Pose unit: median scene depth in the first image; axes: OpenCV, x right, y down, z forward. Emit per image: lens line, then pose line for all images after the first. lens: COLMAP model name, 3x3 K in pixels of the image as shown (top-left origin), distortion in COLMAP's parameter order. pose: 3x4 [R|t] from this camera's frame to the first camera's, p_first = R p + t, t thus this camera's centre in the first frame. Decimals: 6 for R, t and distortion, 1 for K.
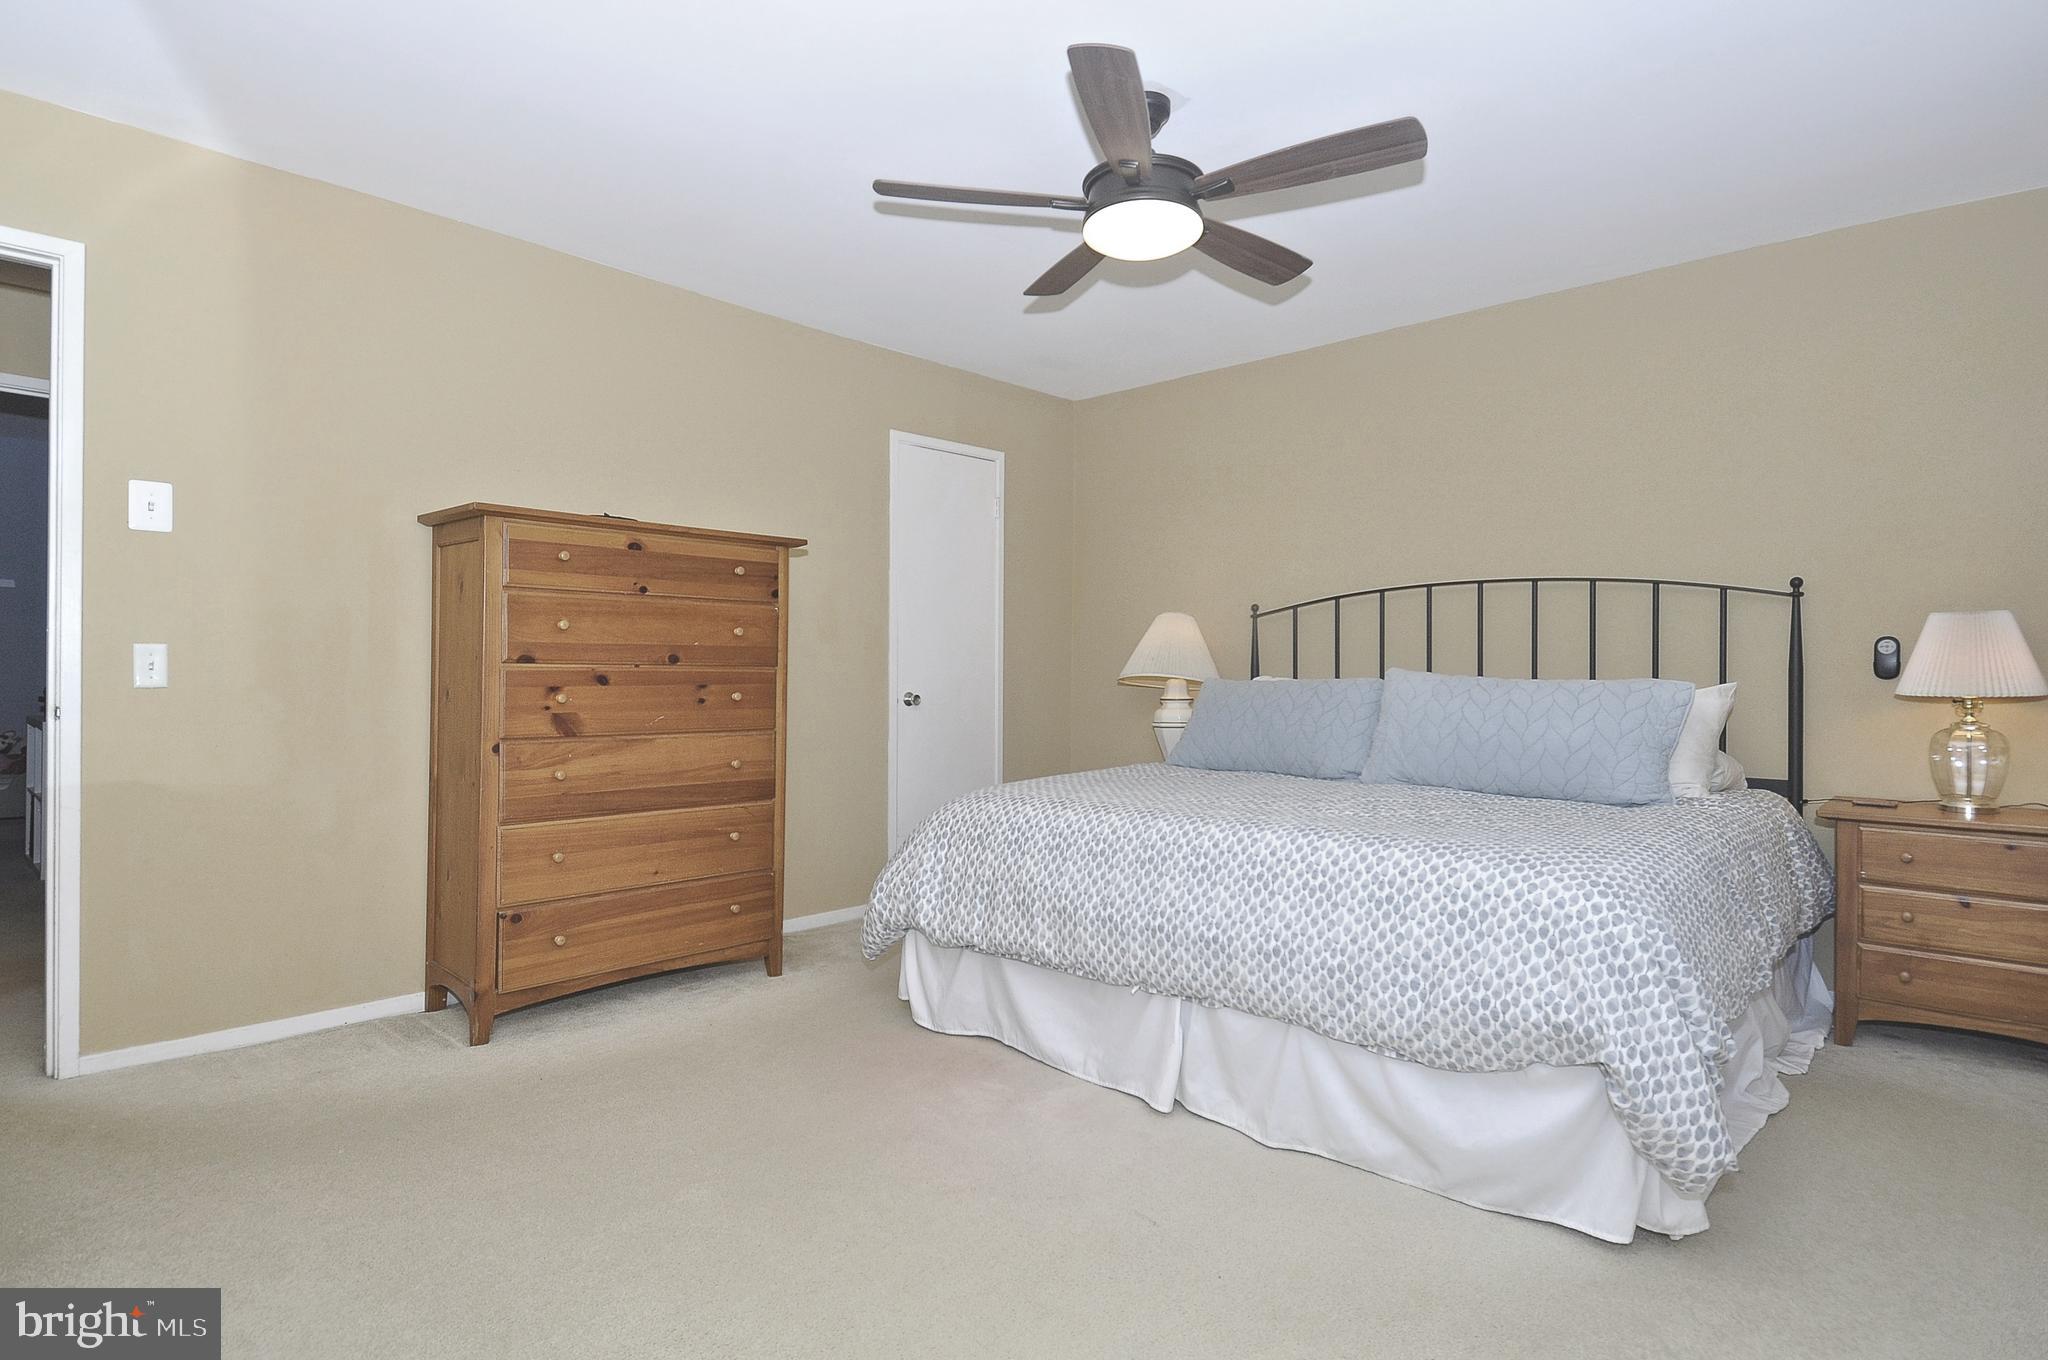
lens RADIAL K [[1066.5, 0, 1020.5], [0, 1066.5, 676.6], [0, 0, 1]] dist [0.063822, -0.079679]
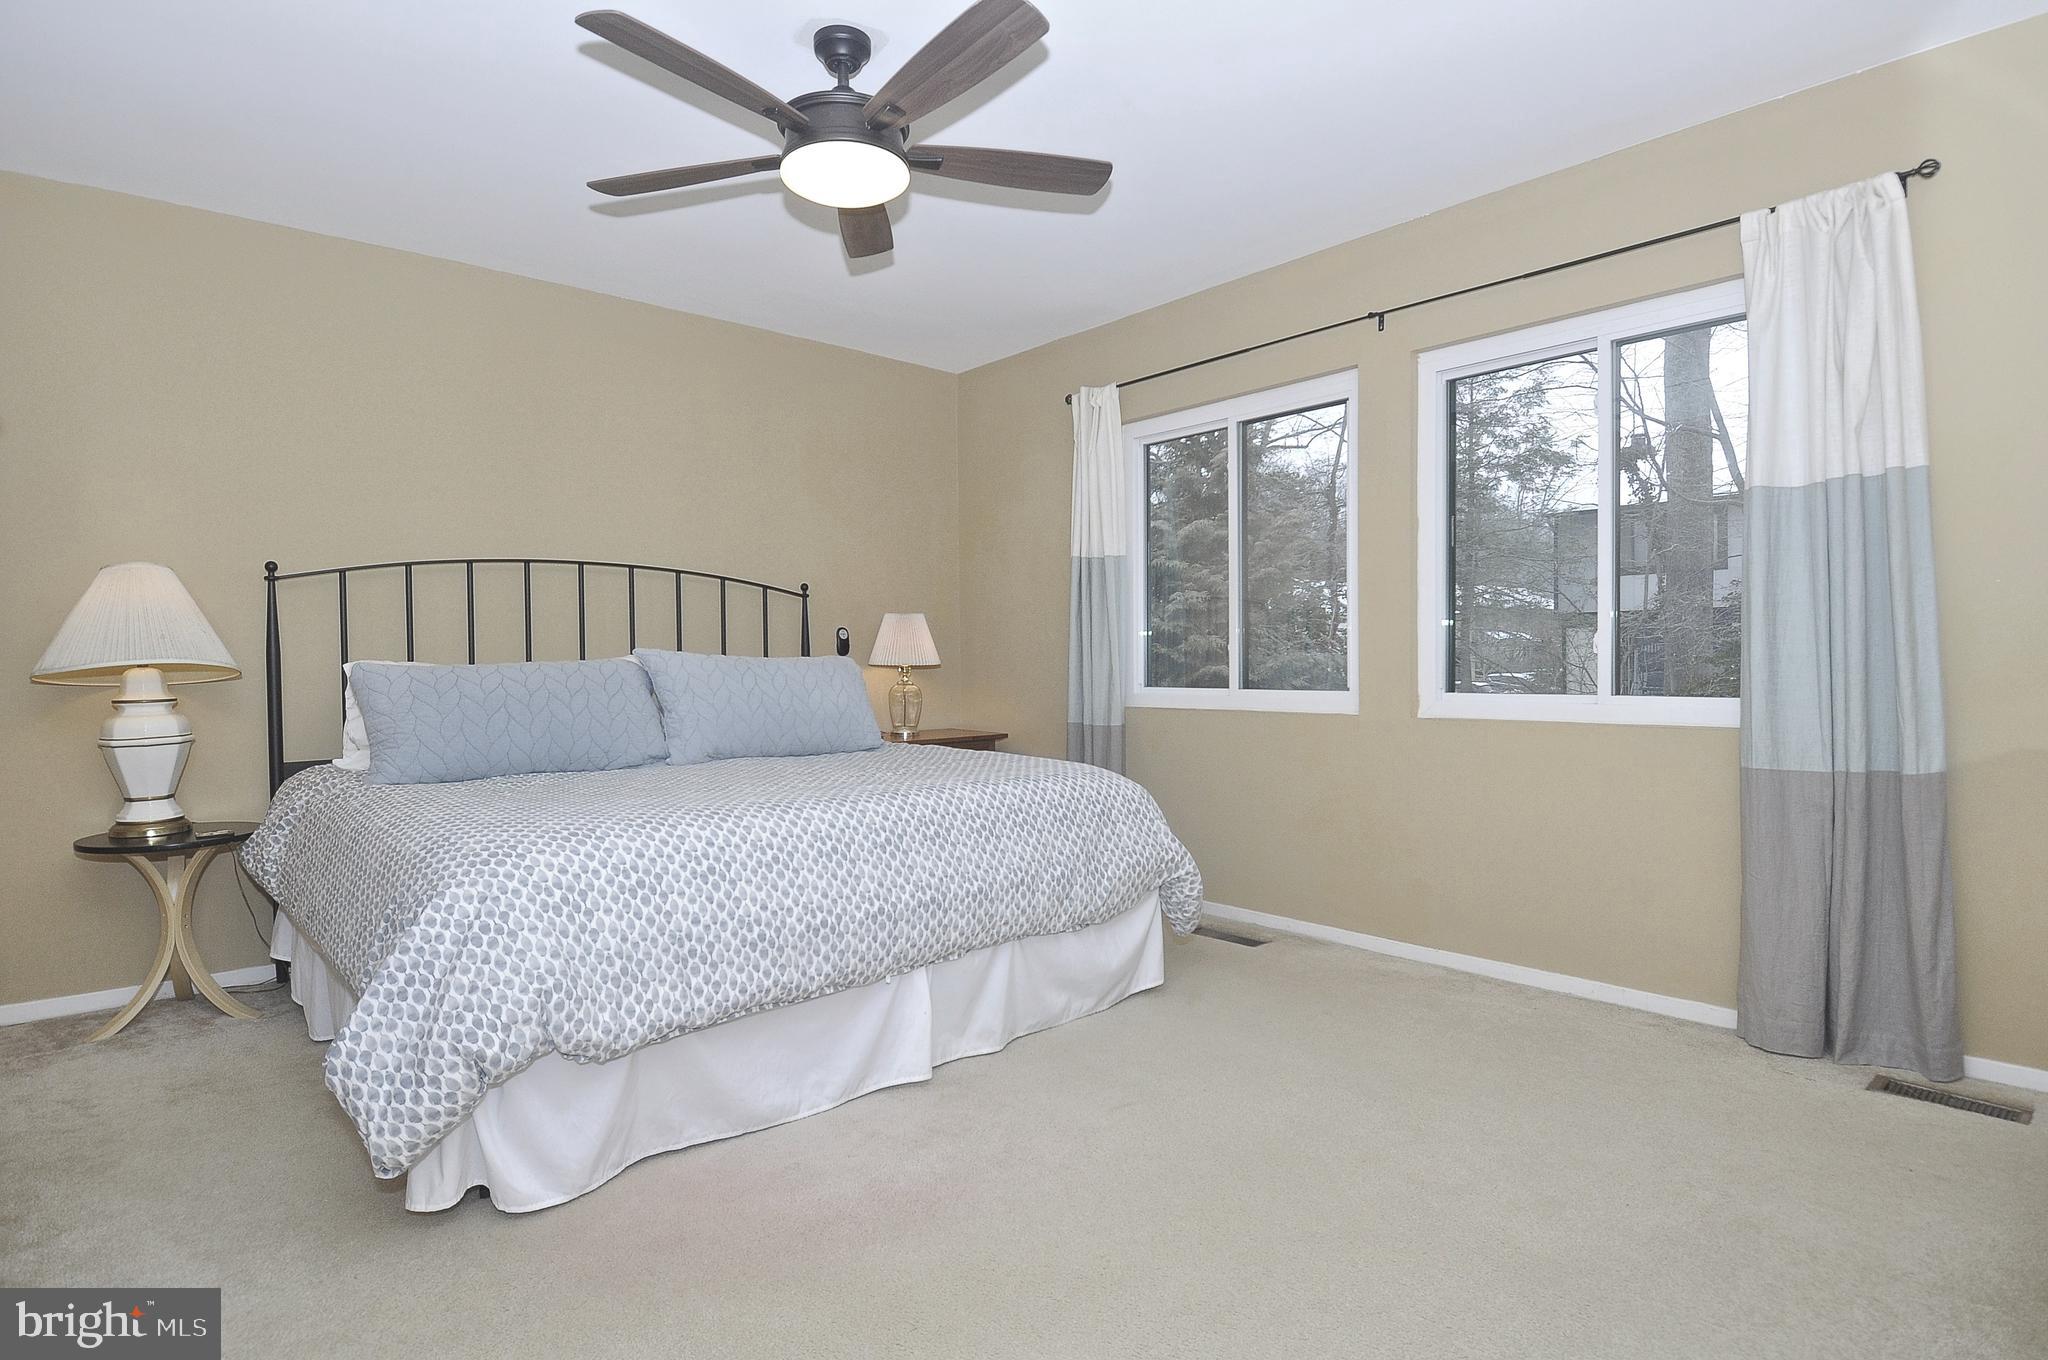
lens RADIAL K [[1060.6, 0, 1021.0], [0, 1060.6, 679.2], [0, 0, 1]] dist [0.081407, -0.063592]
pose [[0.100402, -0.028046, 0.994552, -0.621451], [0.015963, 0.999519, 0.026575, -0.000480], [-0.994819, 0.013208, 0.100802, 0.584927]]
